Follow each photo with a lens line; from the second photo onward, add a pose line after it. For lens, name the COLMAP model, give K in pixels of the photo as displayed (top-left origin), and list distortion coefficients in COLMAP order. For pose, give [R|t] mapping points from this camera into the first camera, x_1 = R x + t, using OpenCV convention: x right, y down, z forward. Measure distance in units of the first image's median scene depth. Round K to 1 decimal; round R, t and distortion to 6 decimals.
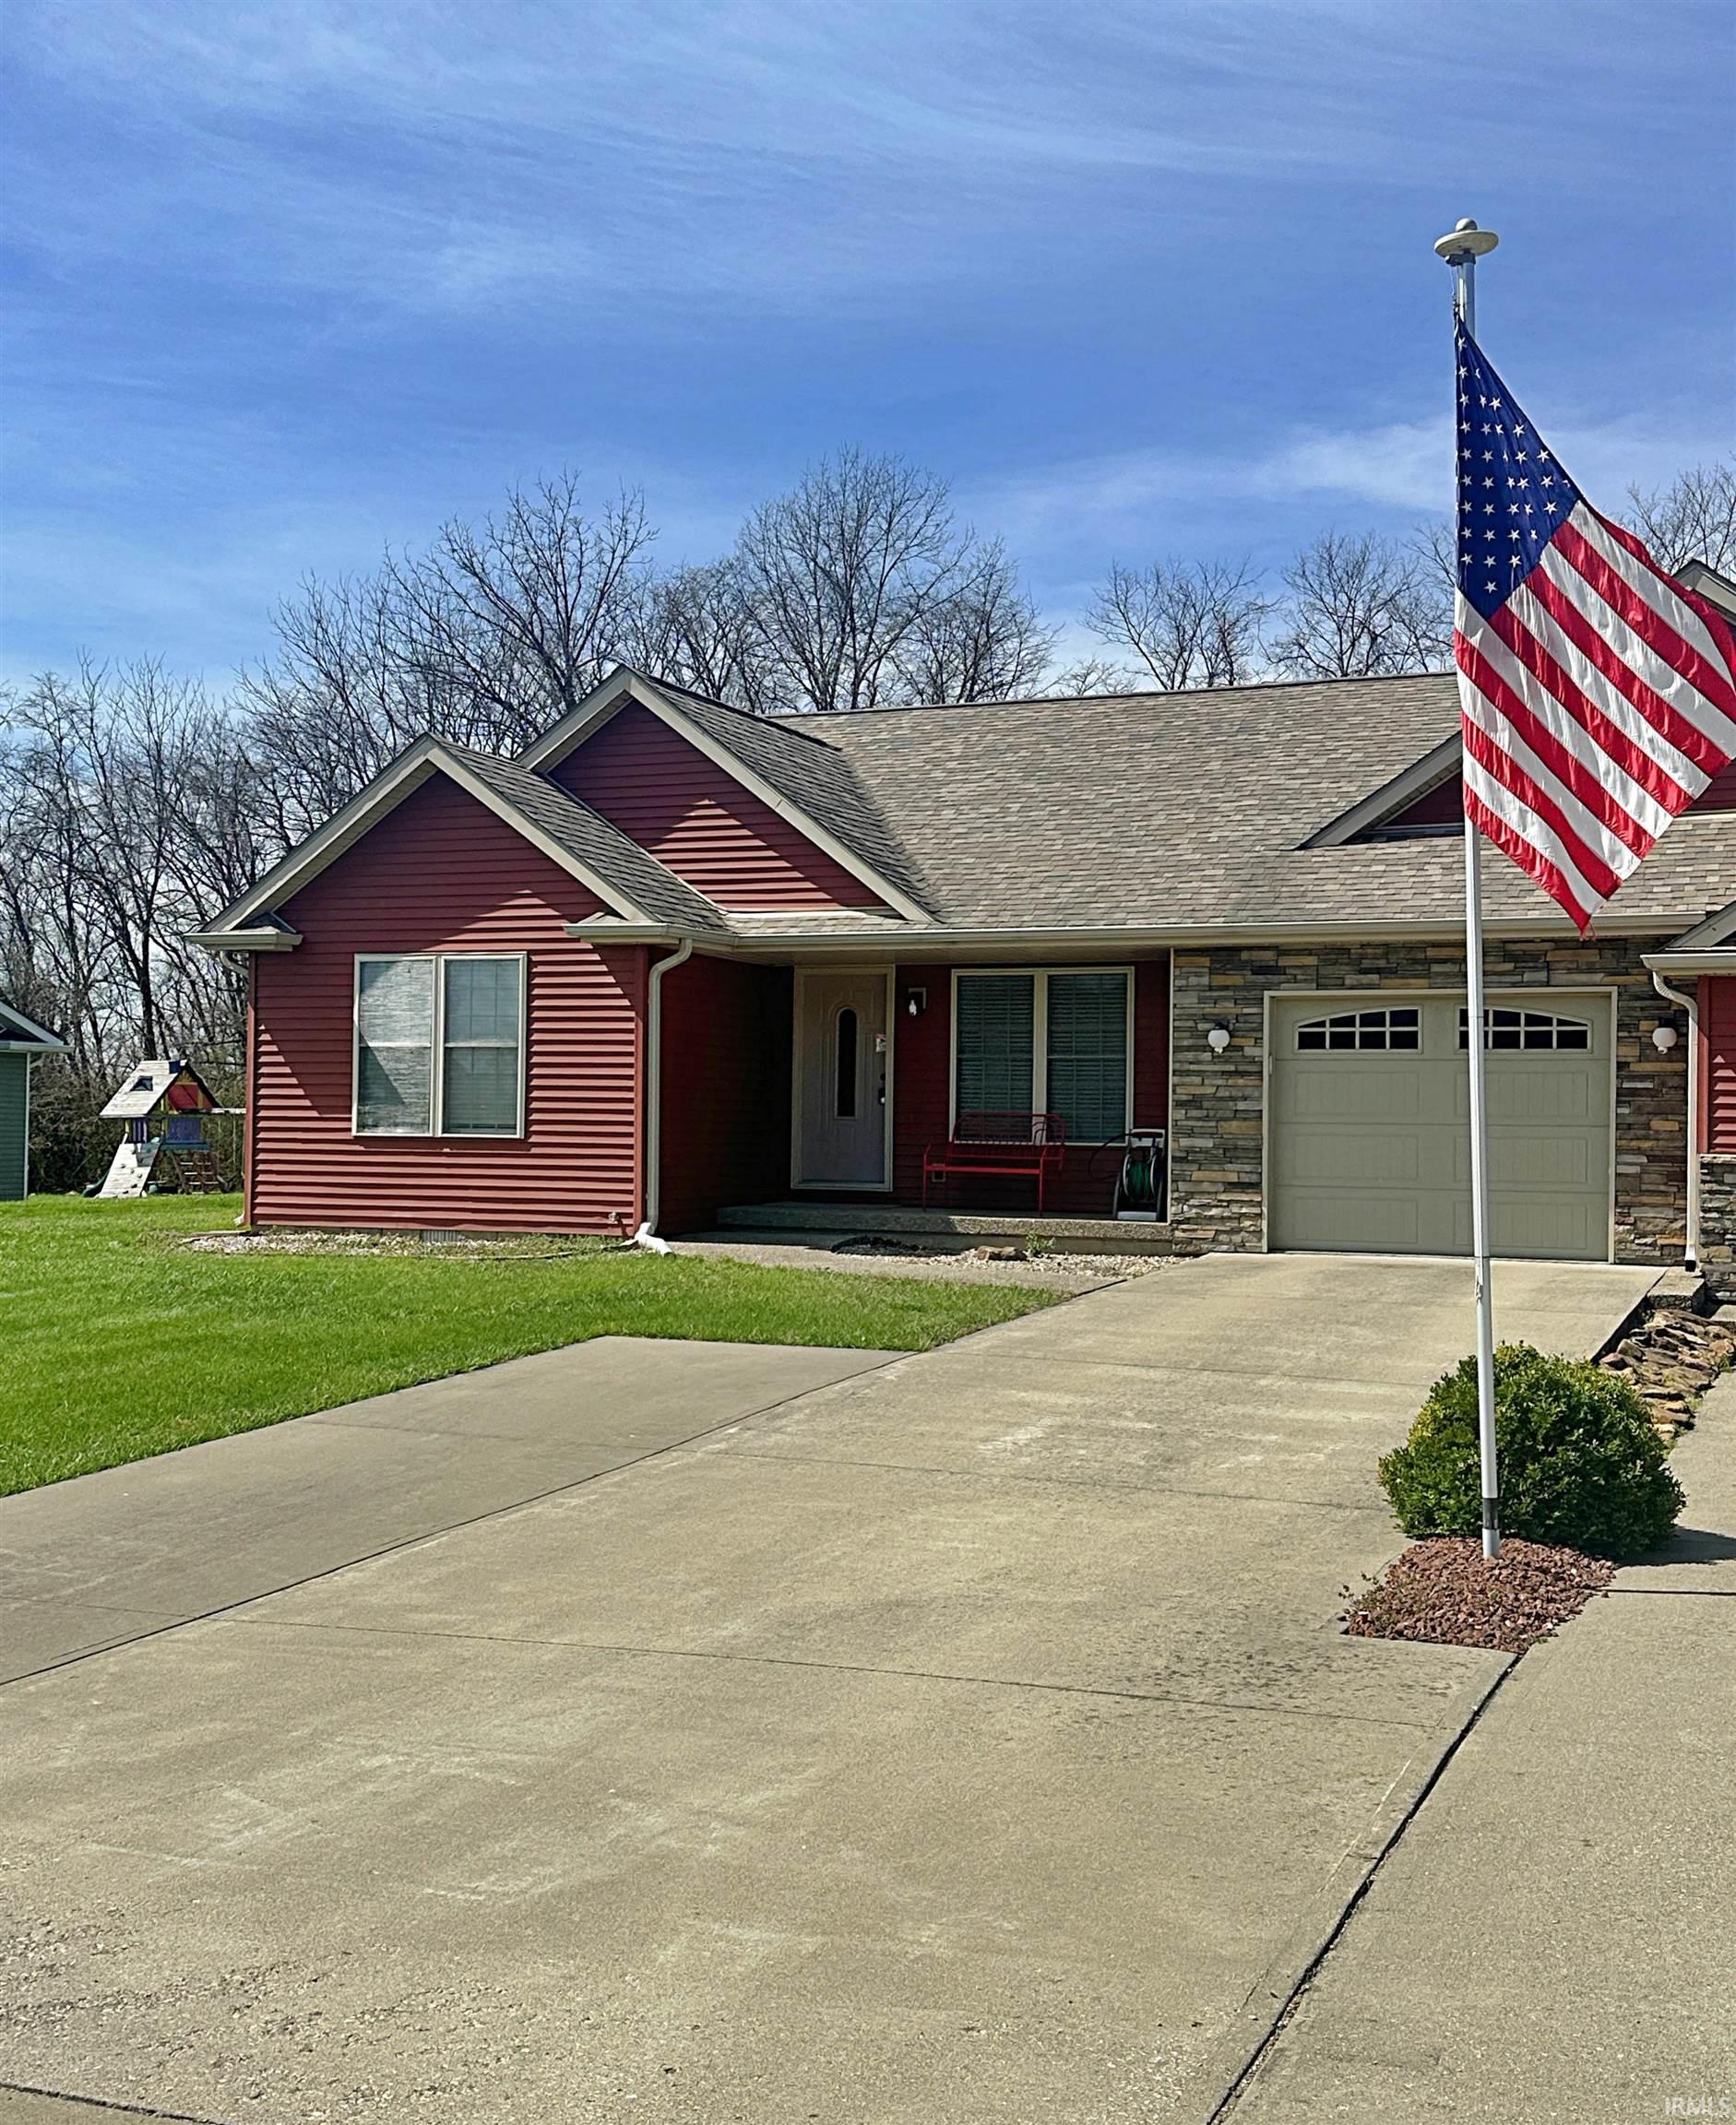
lens RADIAL K [[2573.4, 0, 868.0], [0, 2573.4, 1062.5], [0, 0, 1]] dist [0.121116, -0.001605]
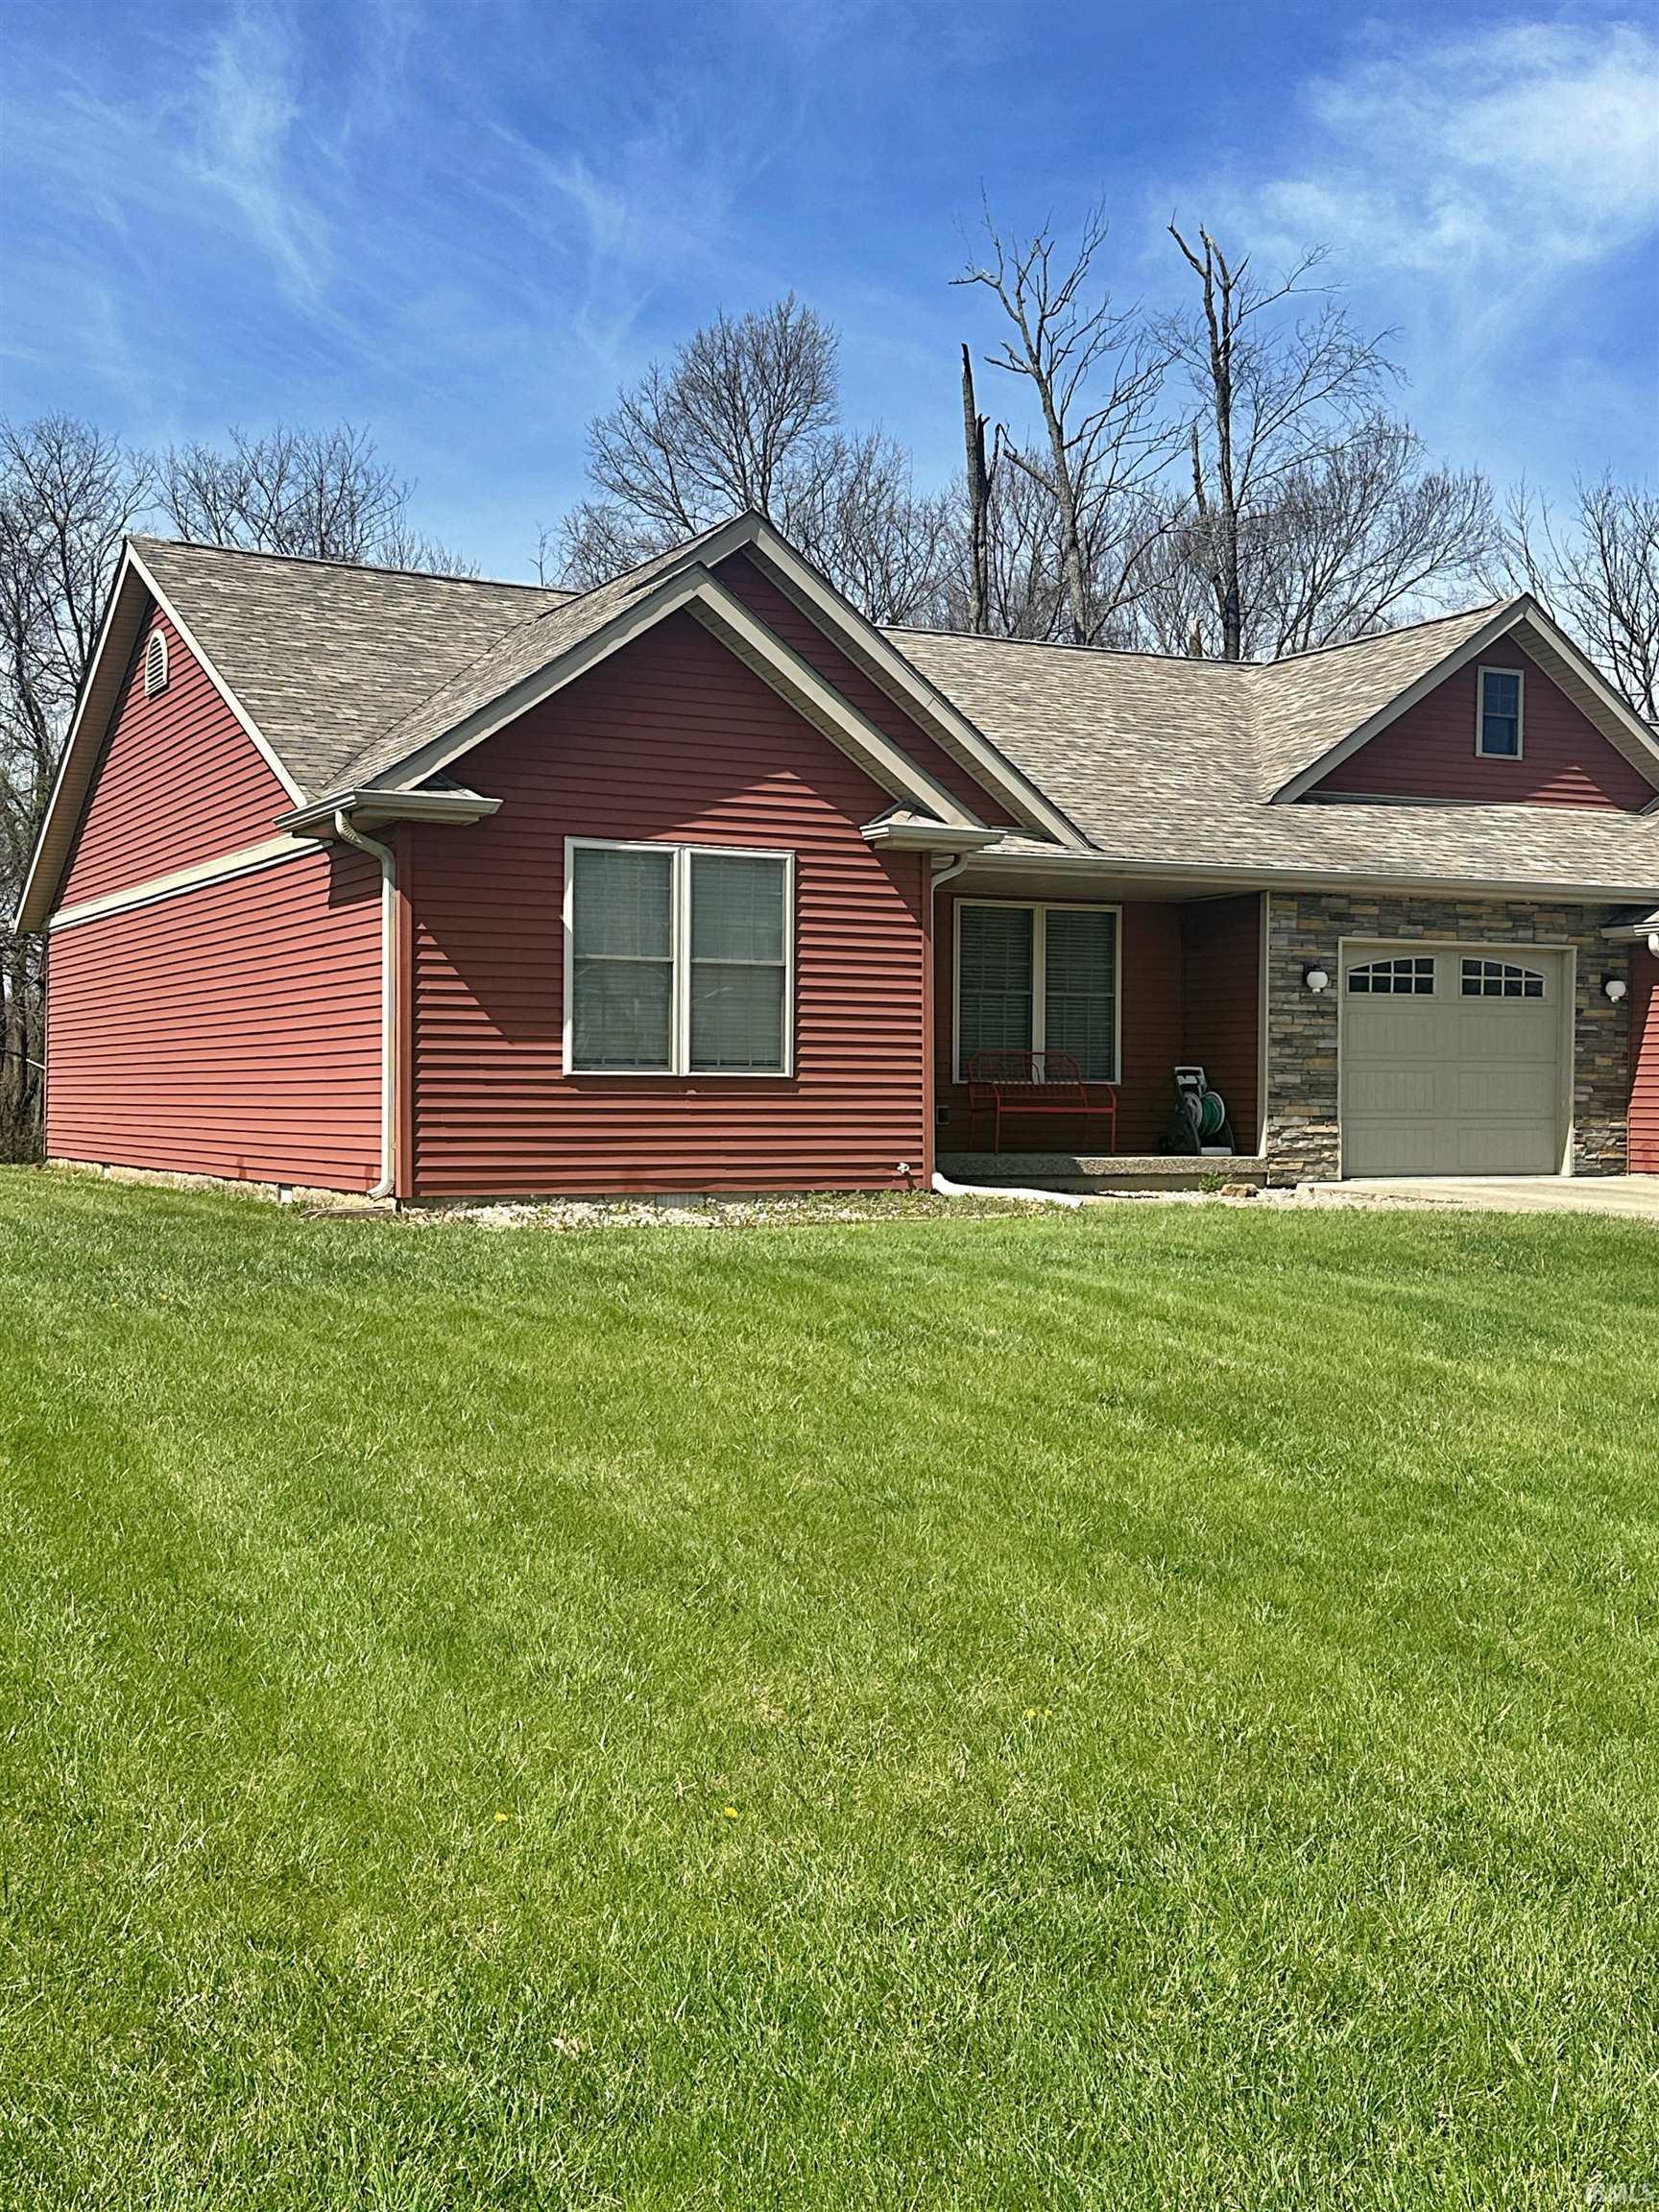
lens RADIAL K [[2430.2, 0, 829.5], [0, 2430.2, 1106.0], [0, 0, 1]] dist [0.055560, -0.029735]
pose [[0.636740, -0.011016, 0.771000, -0.752320], [-0.013203, 0.999596, 0.025186, 0.019661], [-0.770965, -0.026217, 0.636337, 0.514613]]
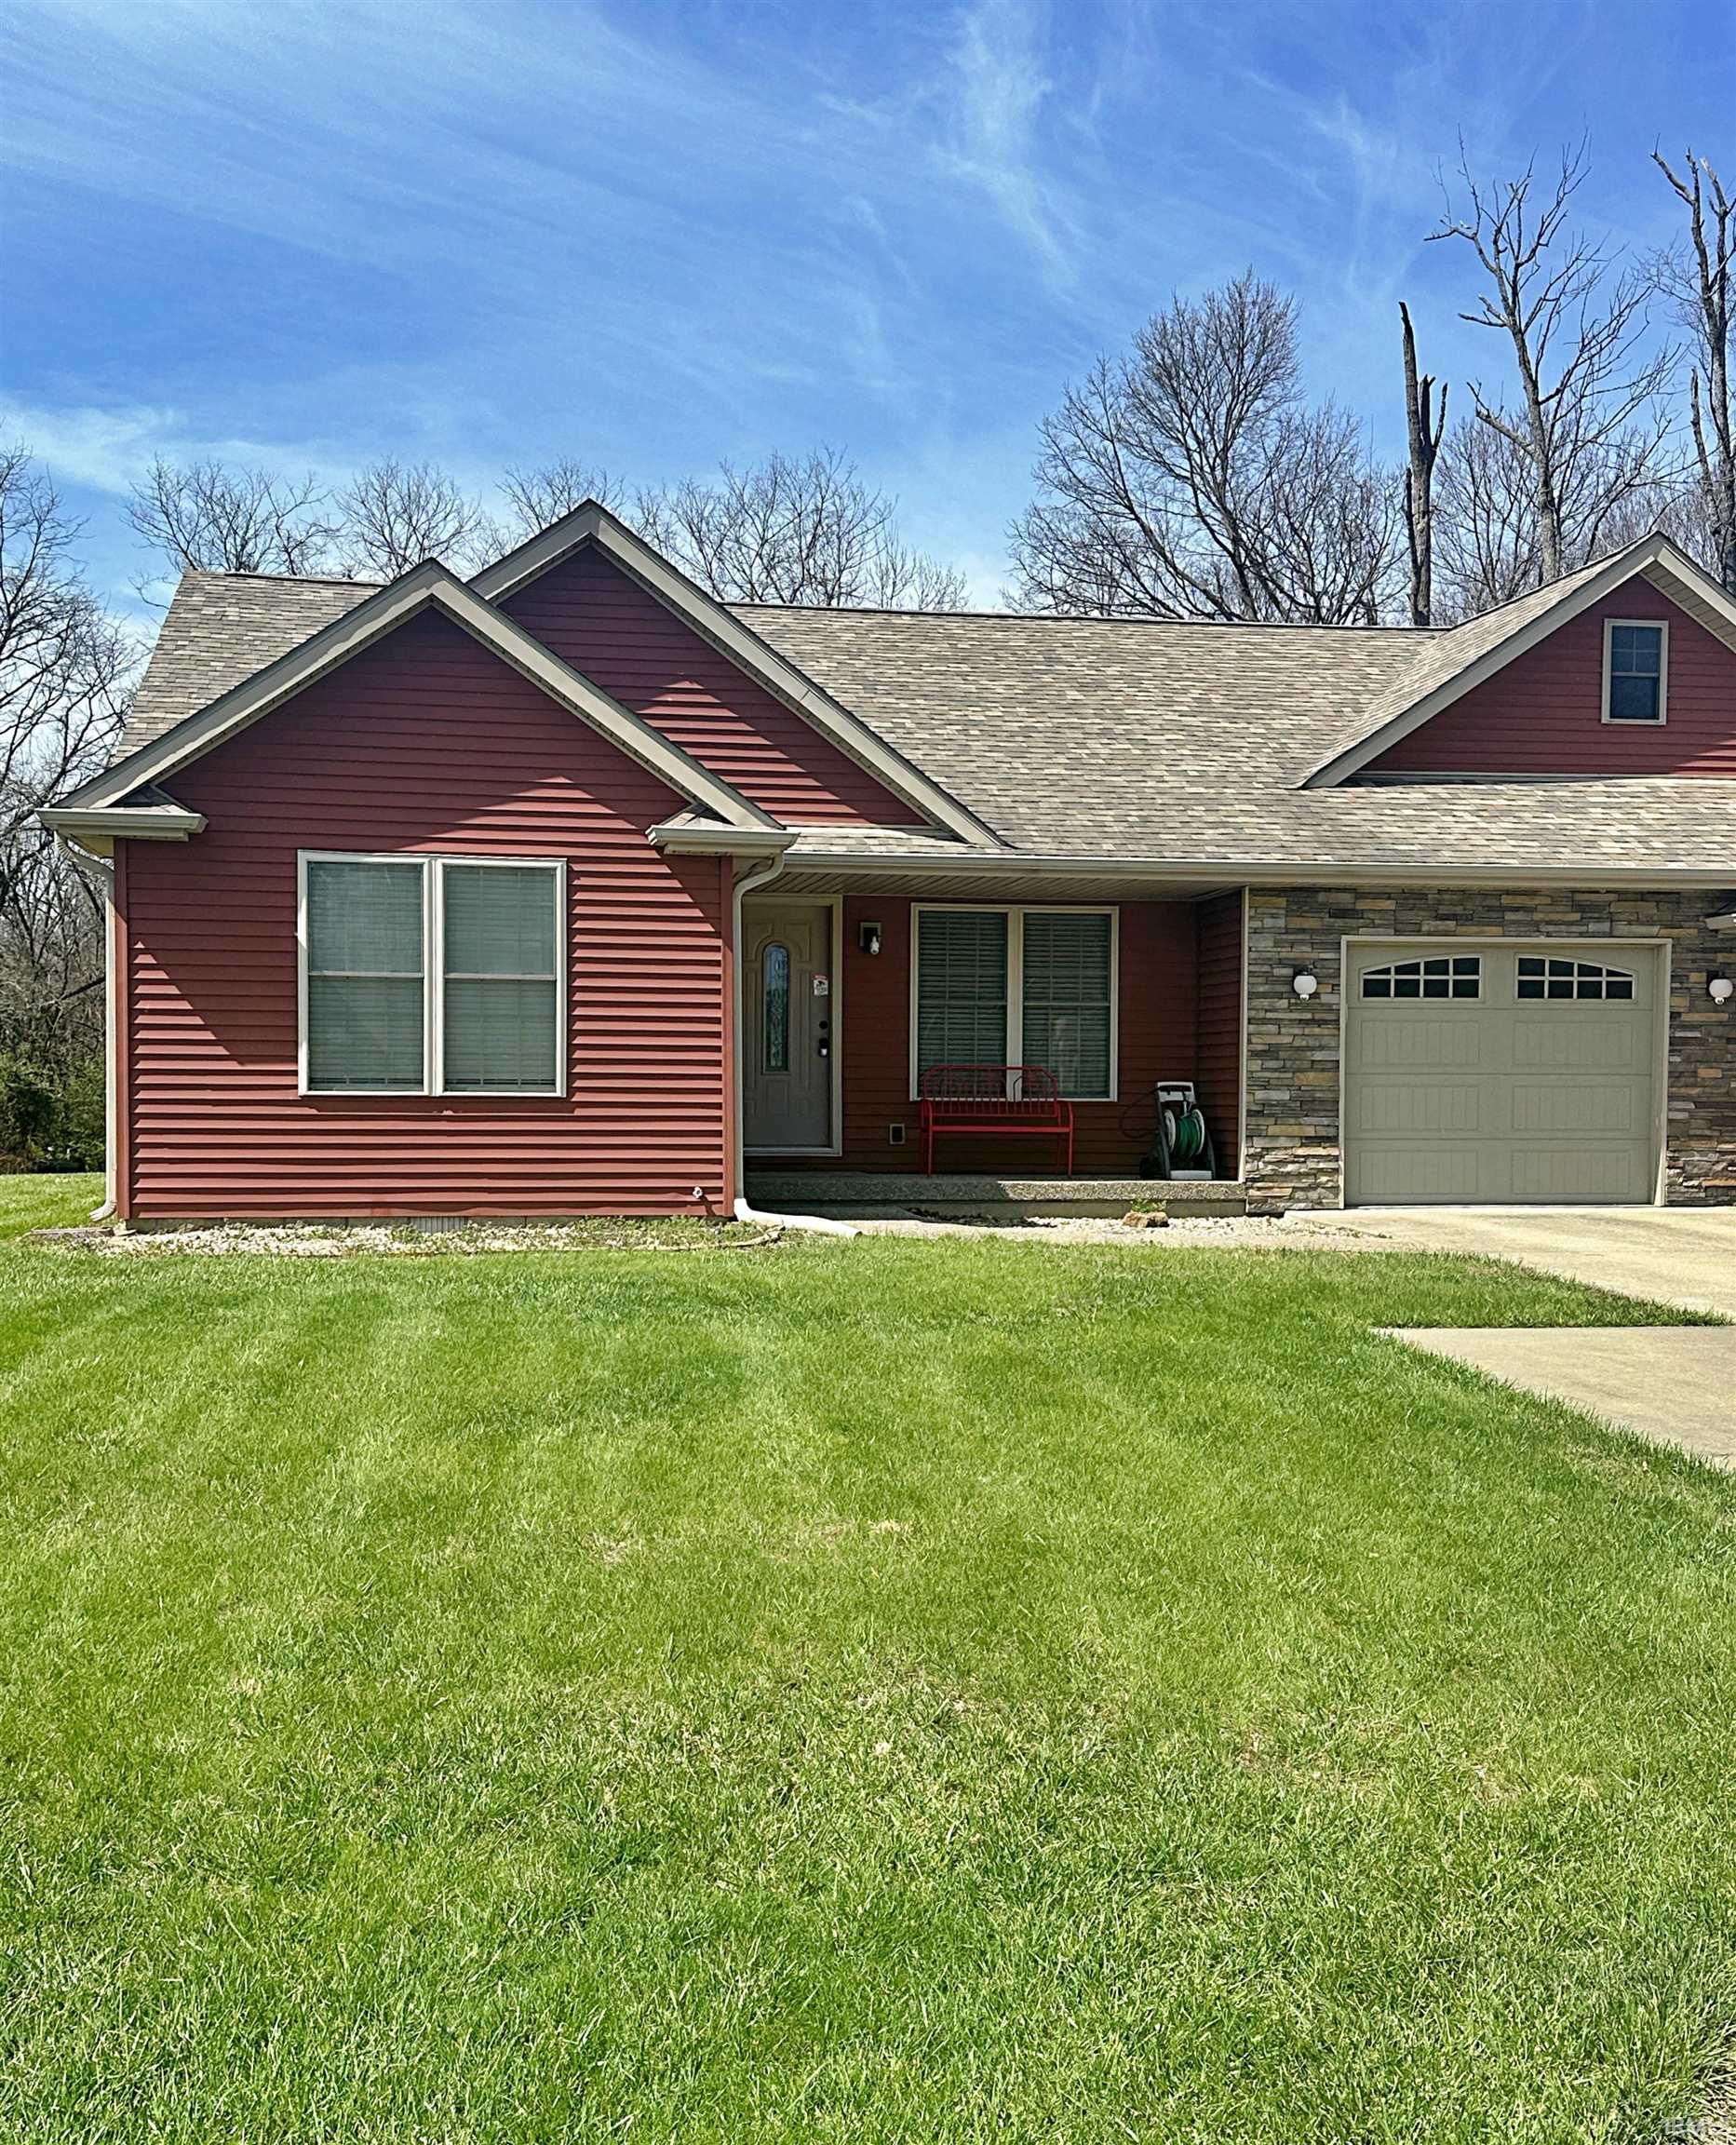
lens RADIAL K [[2510.8, 0, 945.5], [0, 2510.8, 1172.9], [0, 0, 1]] dist [0.106948, 0.050032]
pose [[0.822377, -0.024326, 0.568422, -0.493894], [-0.006398, 0.998627, 0.051993, 0.012369], [-0.568907, -0.046394, 0.821092, 0.312020]]
